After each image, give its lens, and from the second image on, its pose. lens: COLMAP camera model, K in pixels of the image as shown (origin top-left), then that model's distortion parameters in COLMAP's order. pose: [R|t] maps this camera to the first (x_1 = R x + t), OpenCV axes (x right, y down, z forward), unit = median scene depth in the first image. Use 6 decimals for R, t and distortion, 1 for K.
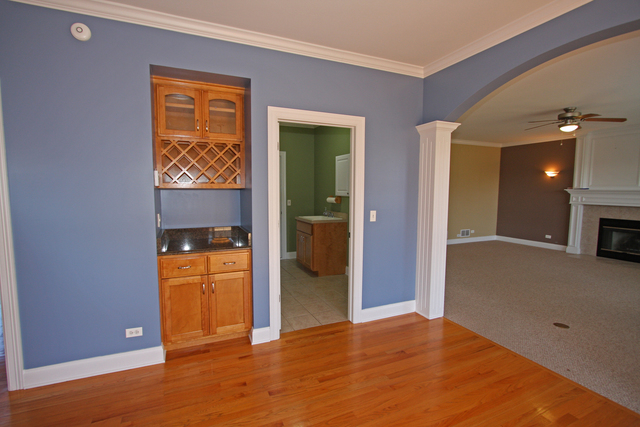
lens RADIAL K [[295.9, 0, 315.4], [0, 295.9, 214.2], [0, 0, 1]] dist [-0.027256, 0.001490]
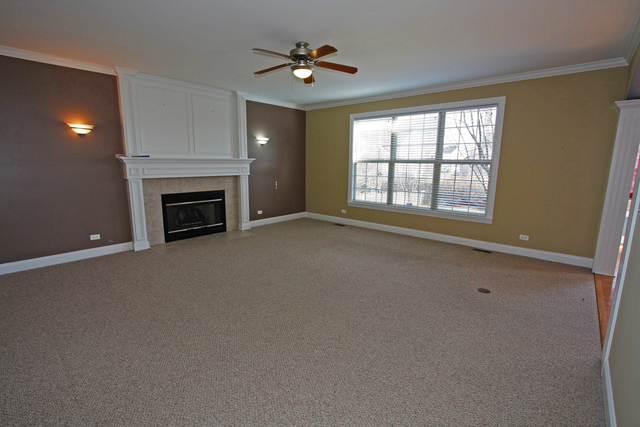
lens RADIAL K [[295.9, 0, 320.9], [0, 295.9, 213.8], [0, 0, 1]] dist [-0.027256, 0.001490]
pose [[-0.413545, -0.158255, 0.896625, 0.092300], [0.069633, 0.976397, 0.204451, -0.066561], [-0.907817, 0.146984, -0.392764, 0.910355]]
